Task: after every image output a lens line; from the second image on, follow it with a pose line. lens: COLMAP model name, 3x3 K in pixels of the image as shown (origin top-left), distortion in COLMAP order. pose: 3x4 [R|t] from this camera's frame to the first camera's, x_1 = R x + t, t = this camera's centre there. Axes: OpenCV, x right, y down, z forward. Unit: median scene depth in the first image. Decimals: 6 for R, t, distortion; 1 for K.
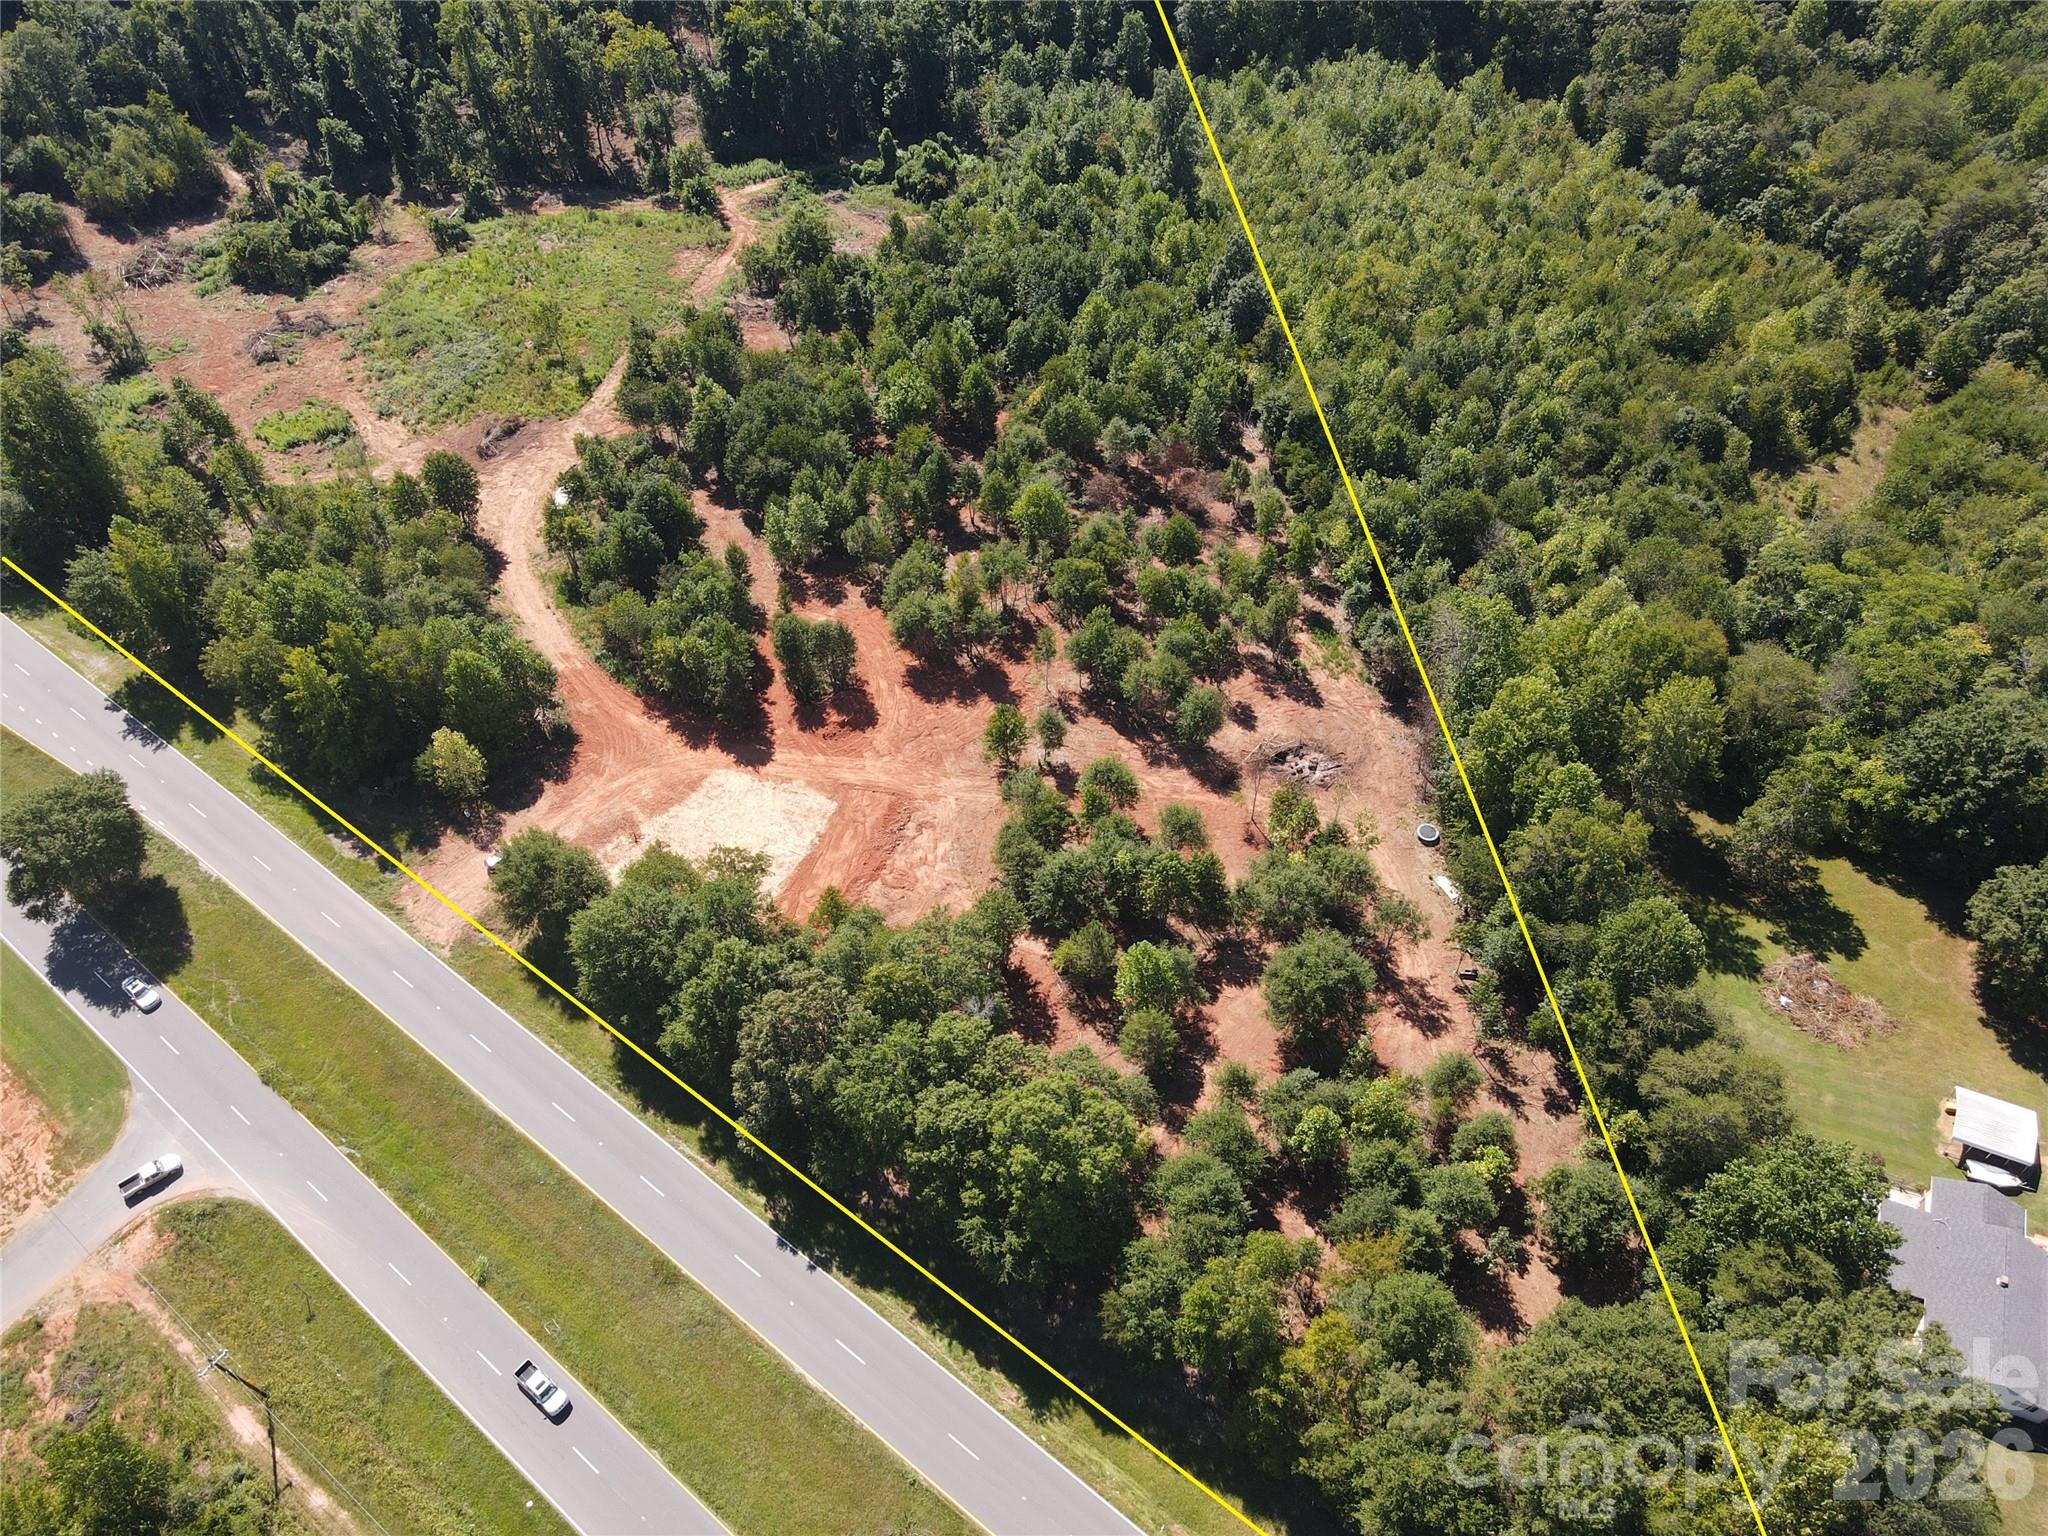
lens RADIAL K [[1488.8, 0, 1024.0], [0, 1488.8, 768.0], [0, 0, 1]] dist [0.007978, 0.003486]
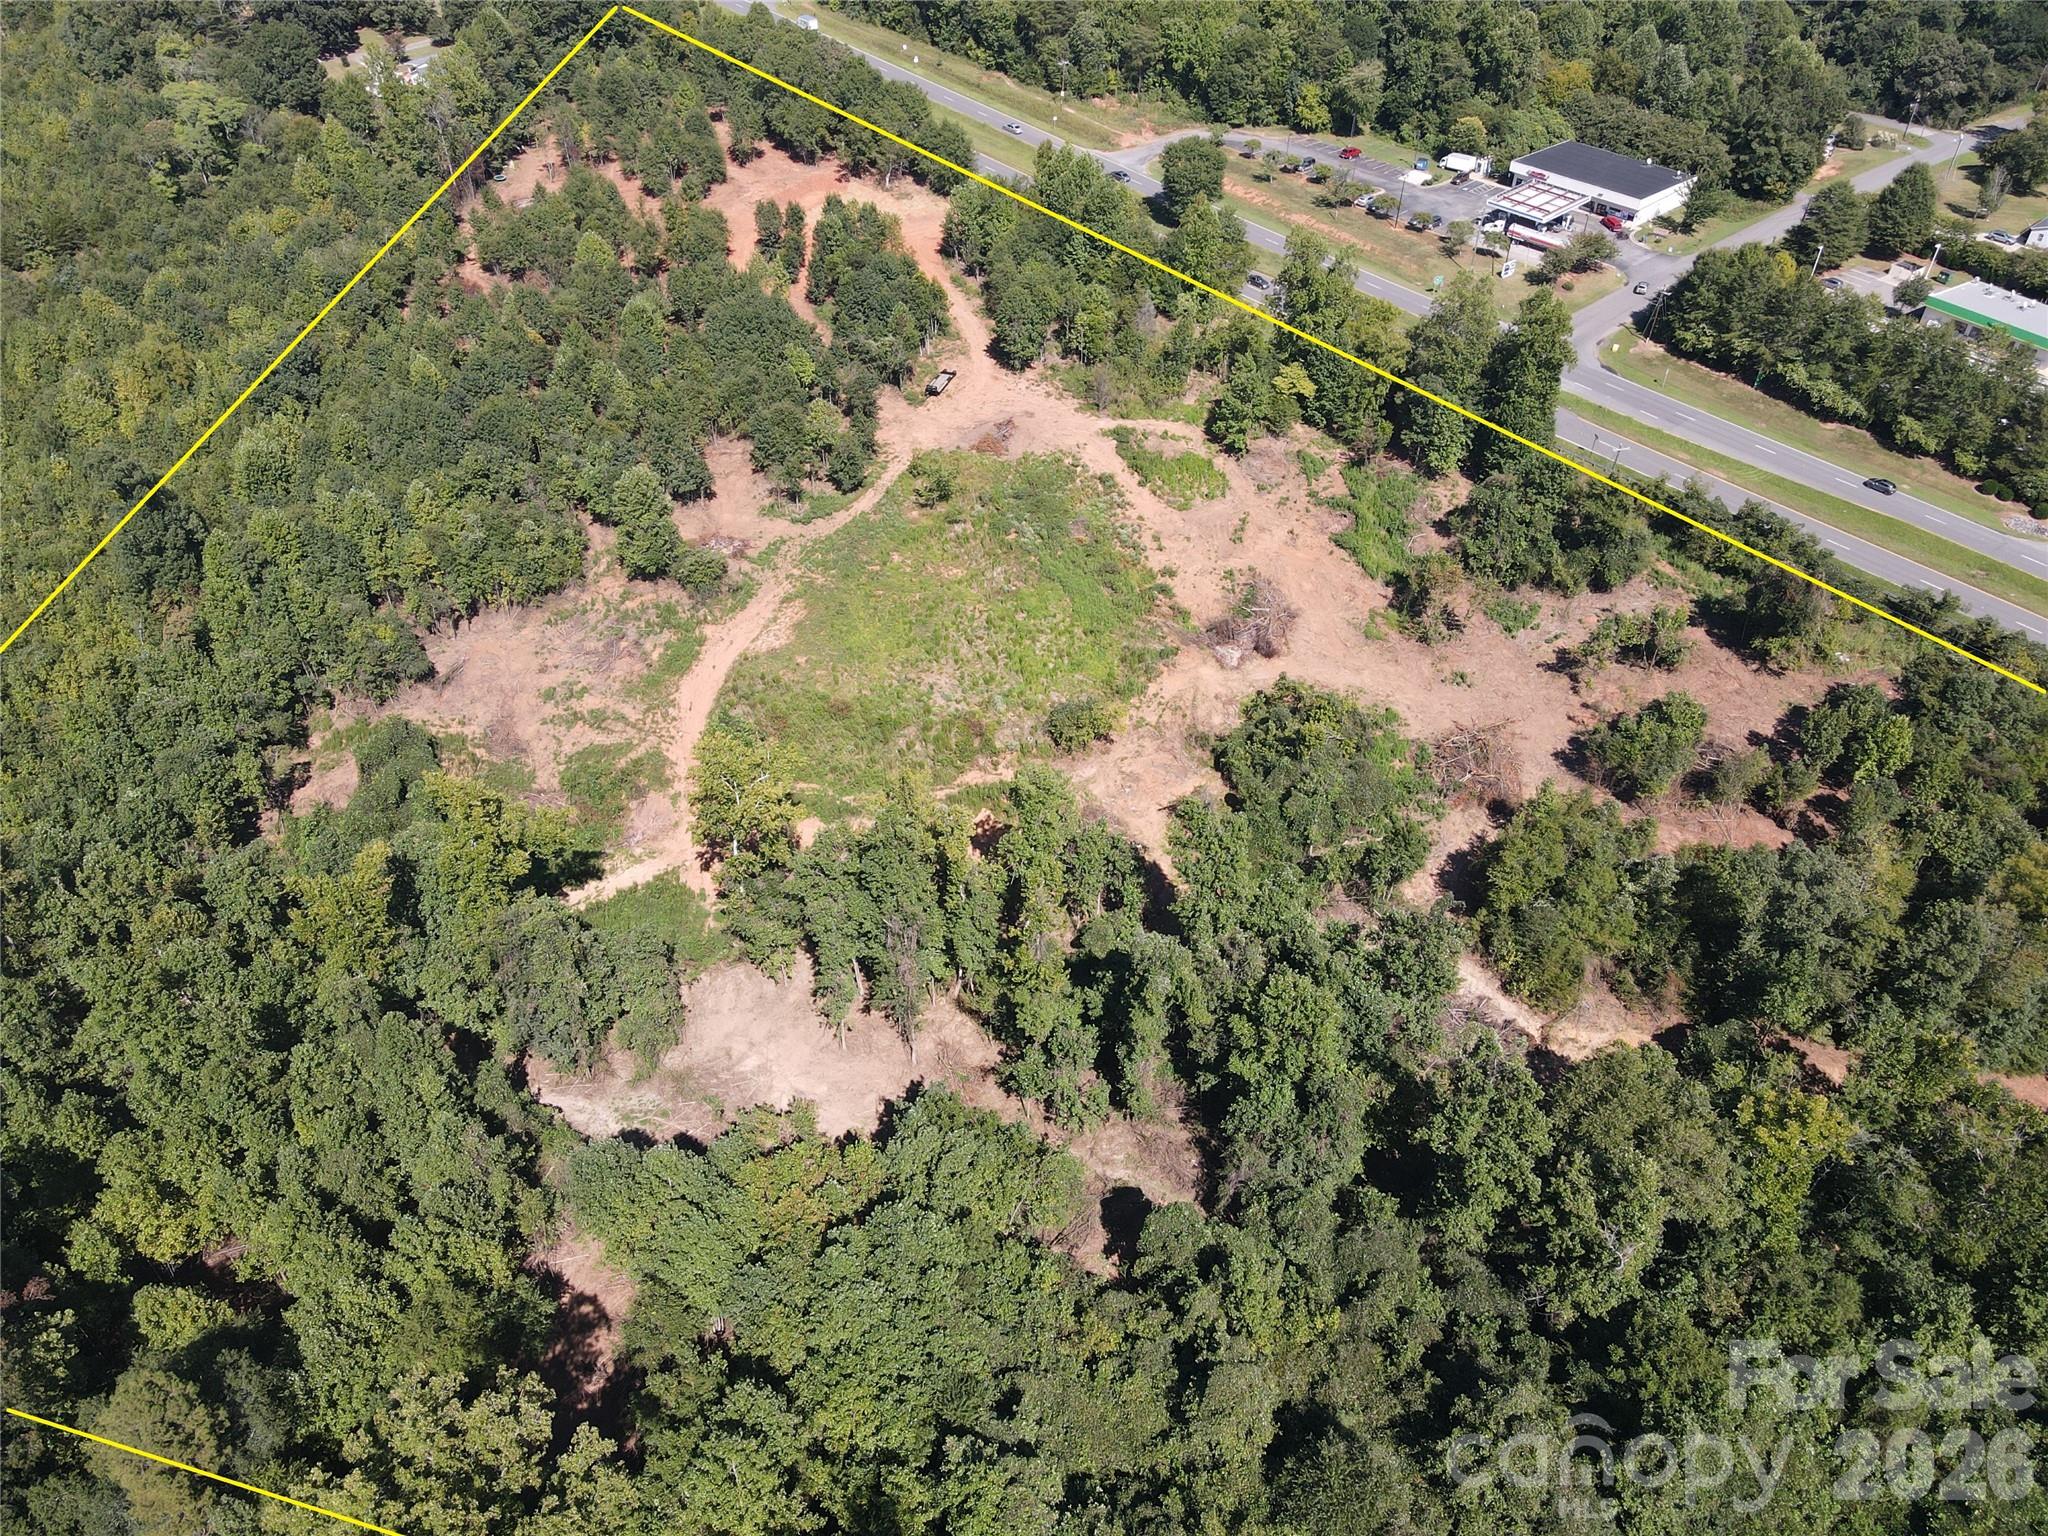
lens RADIAL K [[1488.8, 0, 1024.0], [0, 1488.8, 768.0], [0, 0, 1]] dist [0.007978, 0.003486]
pose [[-0.980875, -0.125380, 0.148873, -0.481505], [0.152105, -0.016554, 0.988226, -1.111371], [-0.121439, 0.991971, 0.035308, 1.020066]]
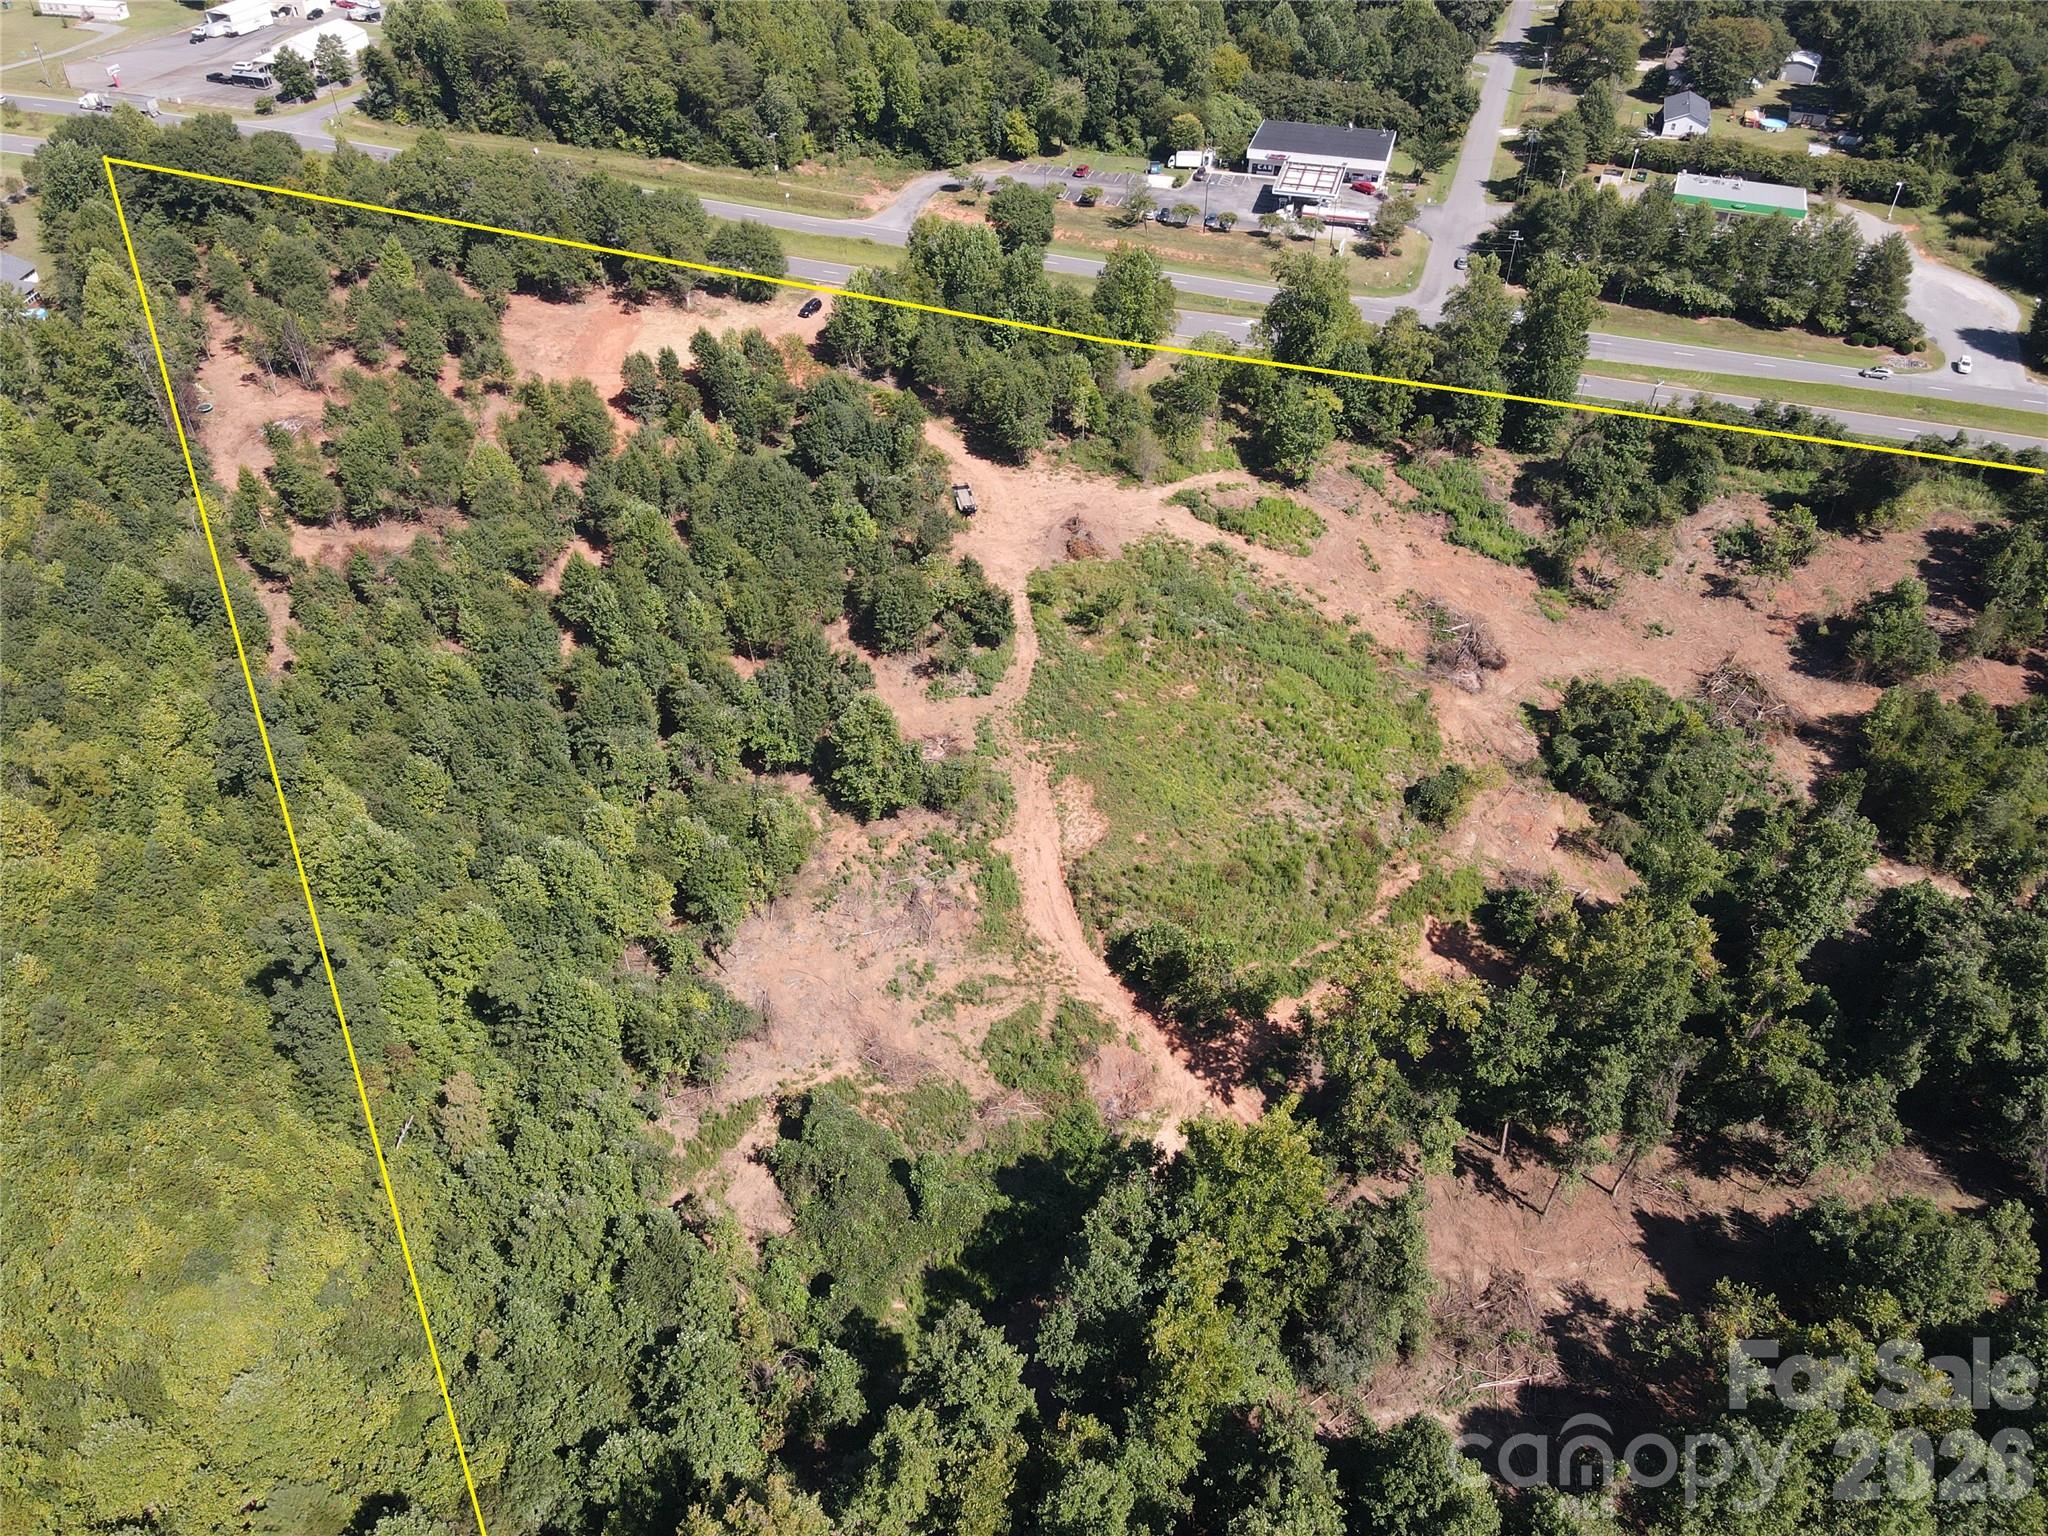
lens RADIAL K [[1488.8, 0, 1024.0], [0, 1488.8, 768.0], [0, 0, 1]] dist [0.007978, 0.003486]
pose [[-0.942679, 0.228318, -0.243366, -0.032493], [-0.248727, 0.005452, 0.968558, -1.008245], [0.222466, 0.973571, 0.051649, 0.926244]]
